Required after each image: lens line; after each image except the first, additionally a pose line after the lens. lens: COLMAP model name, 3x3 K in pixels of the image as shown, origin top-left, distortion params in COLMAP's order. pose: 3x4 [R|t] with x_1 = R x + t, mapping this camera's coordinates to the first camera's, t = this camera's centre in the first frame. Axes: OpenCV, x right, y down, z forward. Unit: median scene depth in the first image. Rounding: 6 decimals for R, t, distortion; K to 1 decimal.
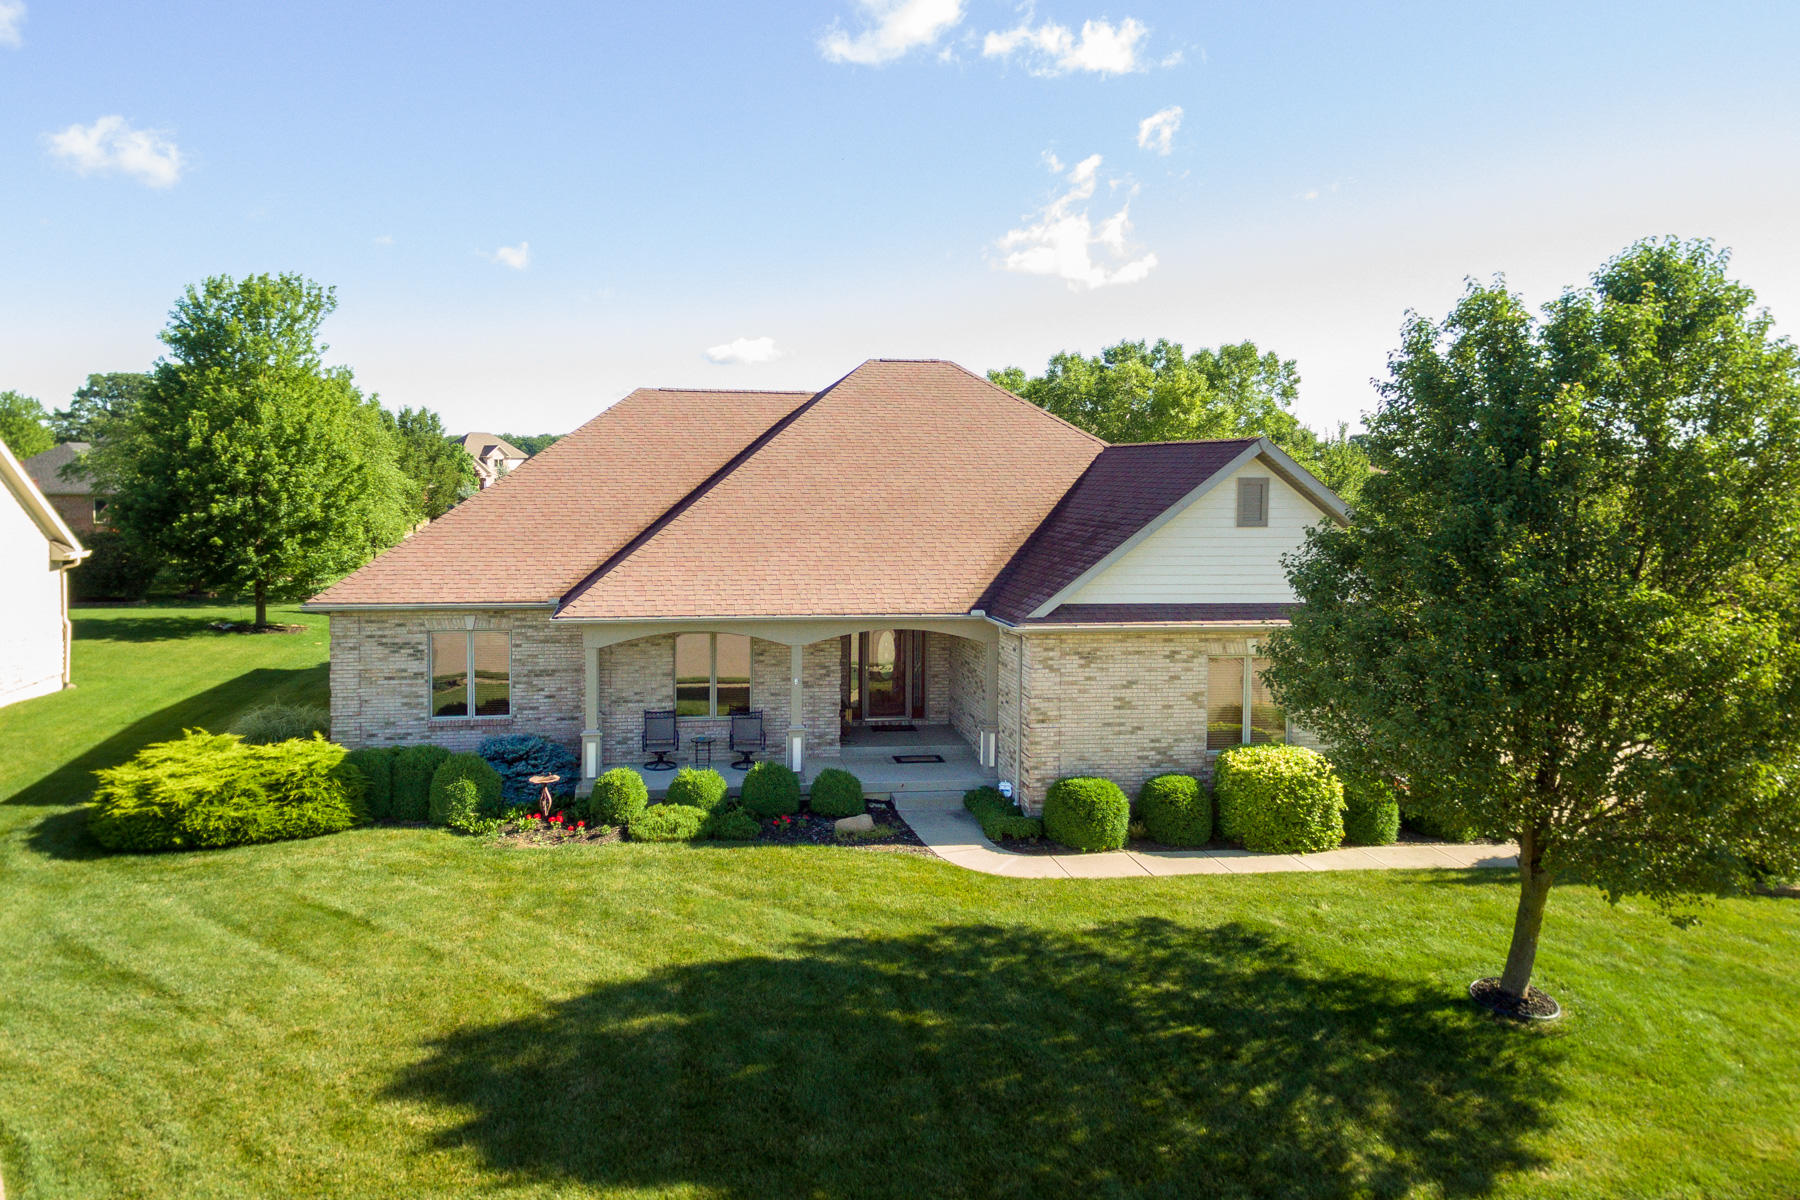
lens RADIAL K [[1353.1, 0, 824.8], [0, 1353.1, 528.0], [0, 0, 1]] dist [0.071126, -0.000091]
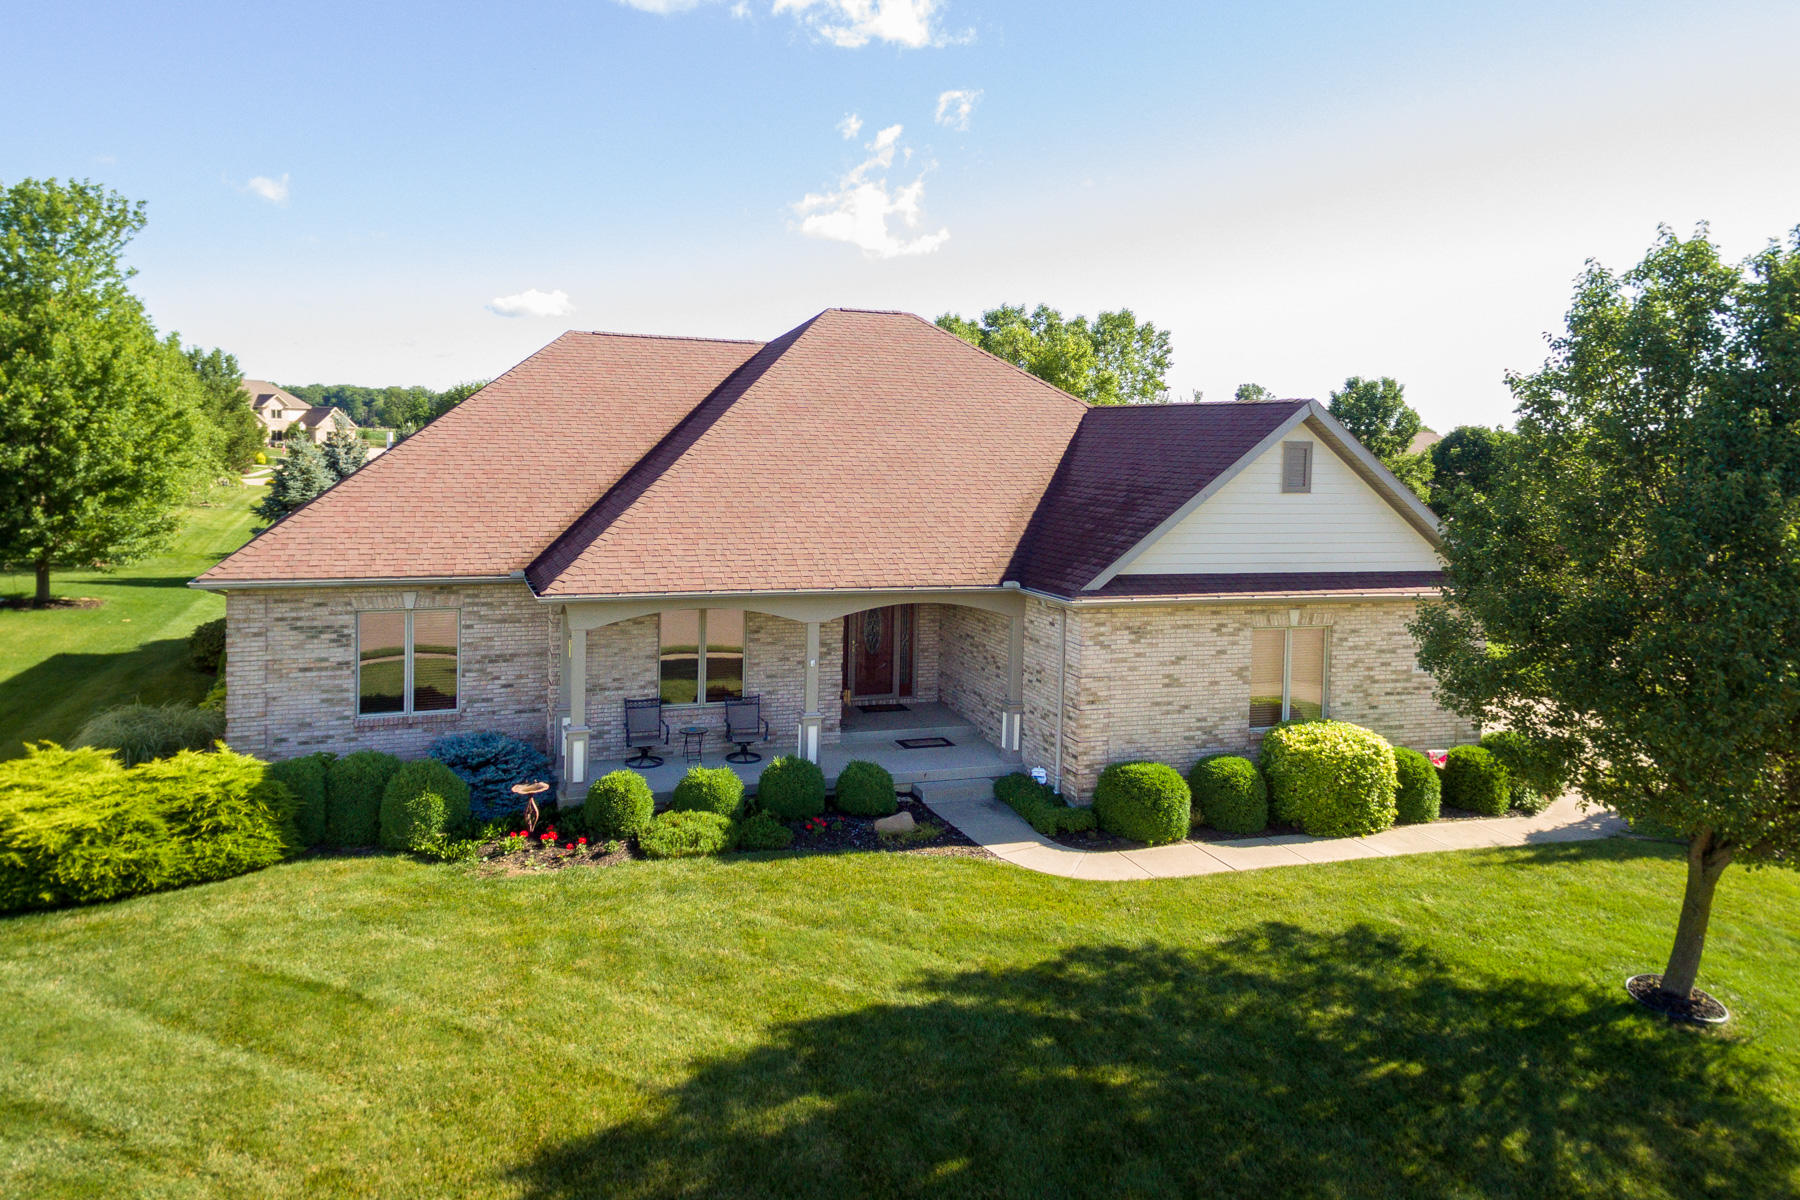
lens RADIAL K [[1314.5, 0, 895.1], [0, 1314.5, 501.9], [0, 0, 1]] dist [0.111594, -0.031213]
pose [[0.977923, 0.005114, 0.208904, -0.161797], [-0.007326, 0.999925, 0.009817, -0.001585], [-0.208838, -0.011131, 0.977887, 0.155574]]
